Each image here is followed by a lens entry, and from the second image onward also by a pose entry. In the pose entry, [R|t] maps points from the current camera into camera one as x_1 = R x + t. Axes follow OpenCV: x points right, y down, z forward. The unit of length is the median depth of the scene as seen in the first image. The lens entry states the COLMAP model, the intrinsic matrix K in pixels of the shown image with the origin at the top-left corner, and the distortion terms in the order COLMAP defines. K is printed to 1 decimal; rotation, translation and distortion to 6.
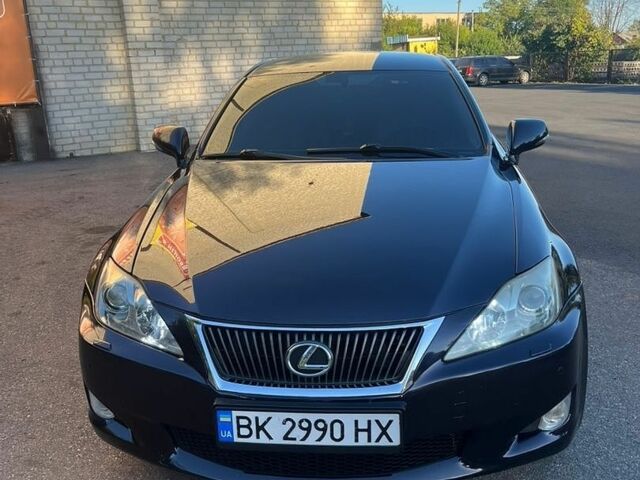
lens RADIAL K [[633.3, 0, 315.7], [0, 633.3, 241.0], [0, 0, 1]] dist [0.010188, 0.021779]
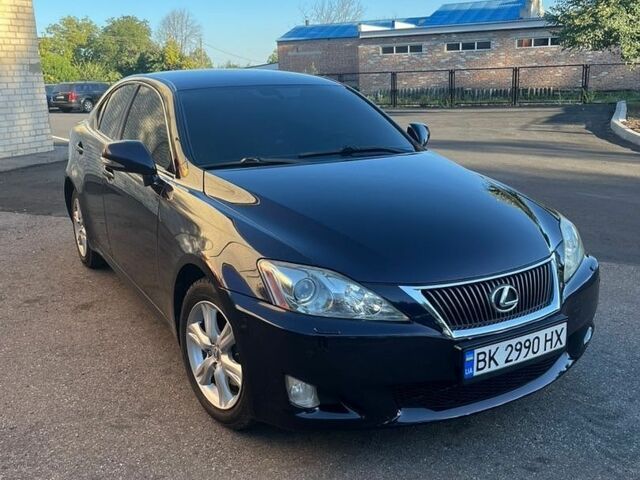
lens RADIAL K [[633.3, 0, 315.7], [0, 633.3, 241.0], [0, 0, 1]] dist [0.010188, 0.021779]
pose [[0.819260, -0.131574, 0.558123, -1.034878], [0.153317, 0.988146, 0.007898, 0.002325], [-0.552546, 0.079099, 0.829720, 0.132382]]
